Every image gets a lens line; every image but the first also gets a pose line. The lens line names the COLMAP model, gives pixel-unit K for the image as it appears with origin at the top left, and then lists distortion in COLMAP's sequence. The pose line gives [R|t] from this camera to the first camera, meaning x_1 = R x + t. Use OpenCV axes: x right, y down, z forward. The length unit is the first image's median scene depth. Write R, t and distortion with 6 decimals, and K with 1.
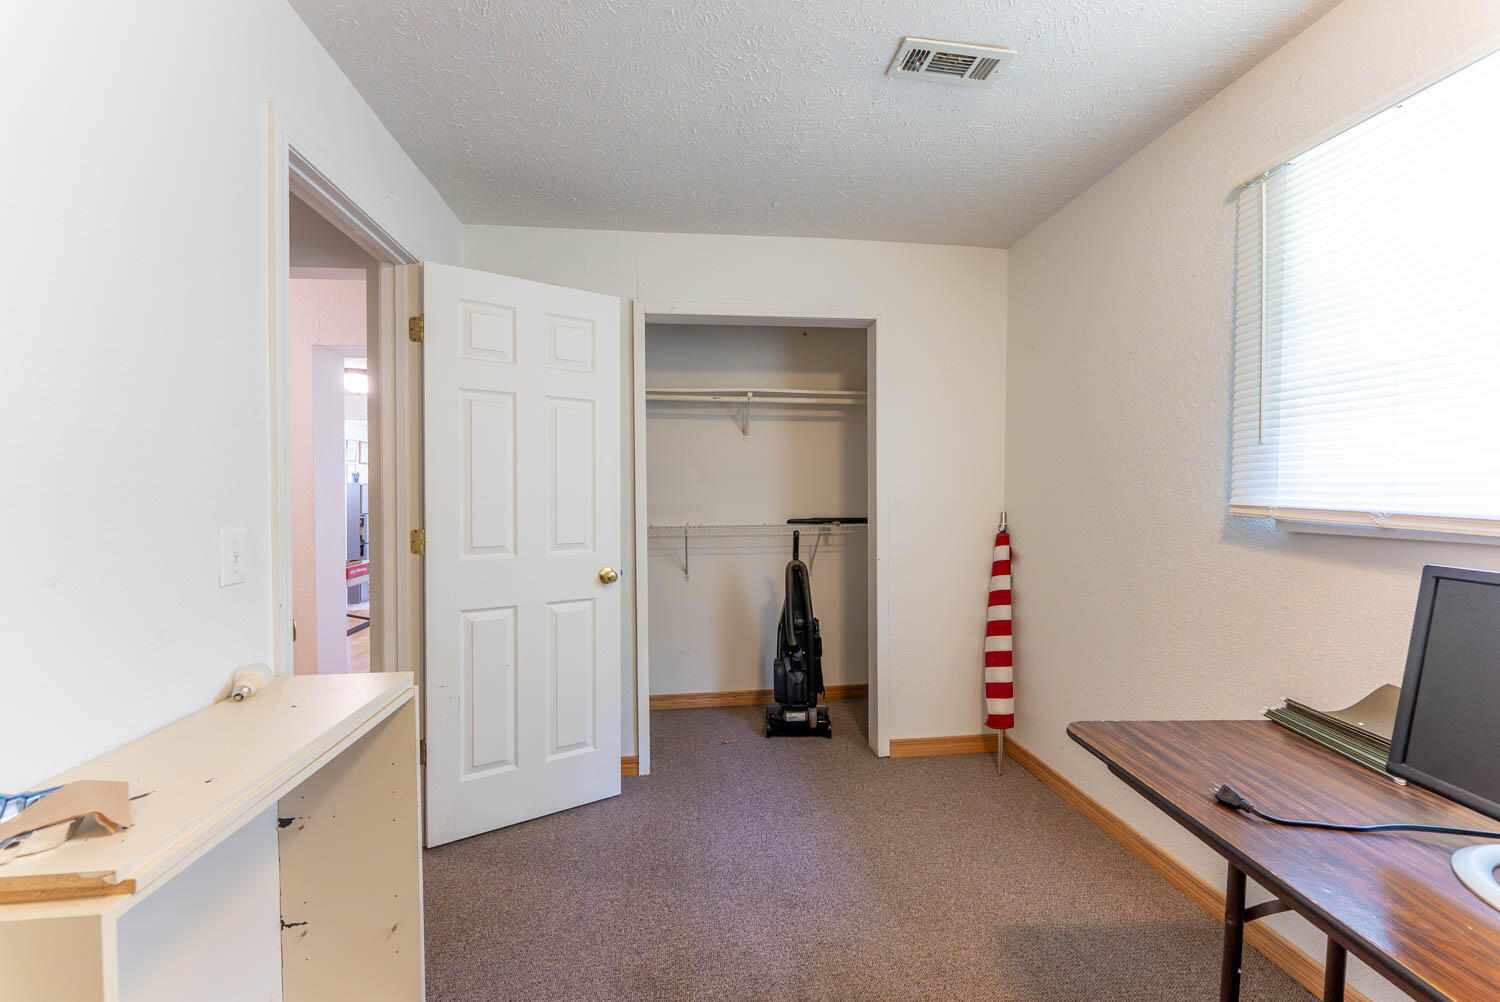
lens RADIAL K [[602.6, 0, 752.4], [0, 602.6, 511.2], [0, 0, 1]] dist [0.001601, -0.001197]
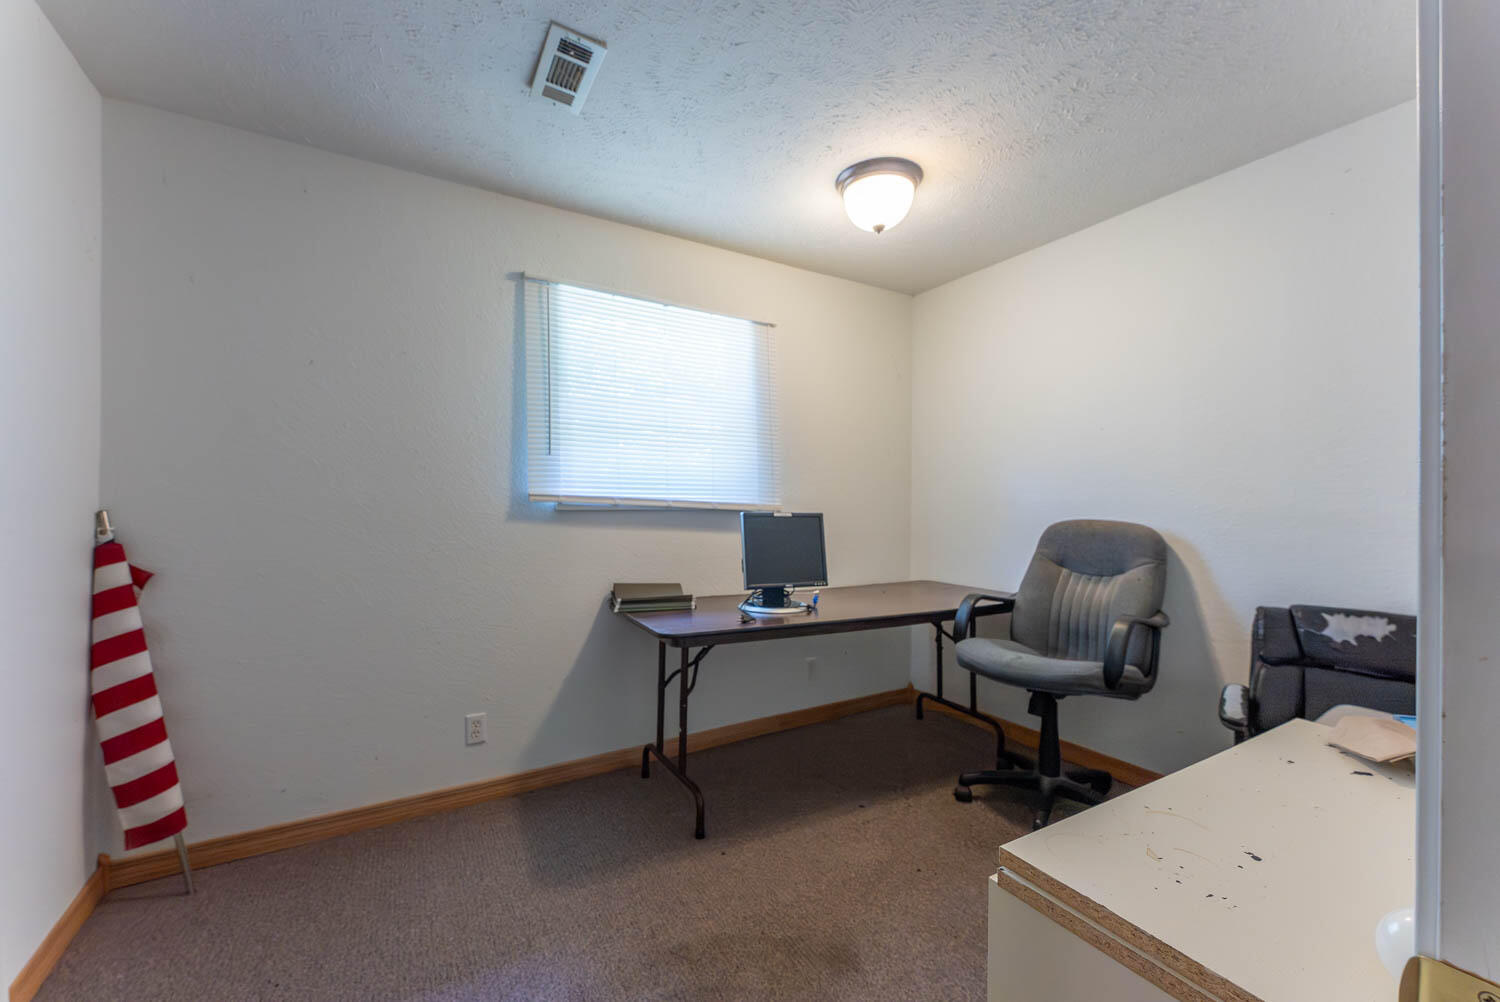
lens RADIAL K [[602.6, 0, 743.4], [0, 602.6, 496.2], [0, 0, 1]] dist [0.001601, -0.001197]
pose [[-0.416140, 0.002711, 0.909296, -0.754894], [0.023533, 0.999693, 0.007789, -0.004838], [-0.908996, 0.024639, -0.416076, 1.172955]]
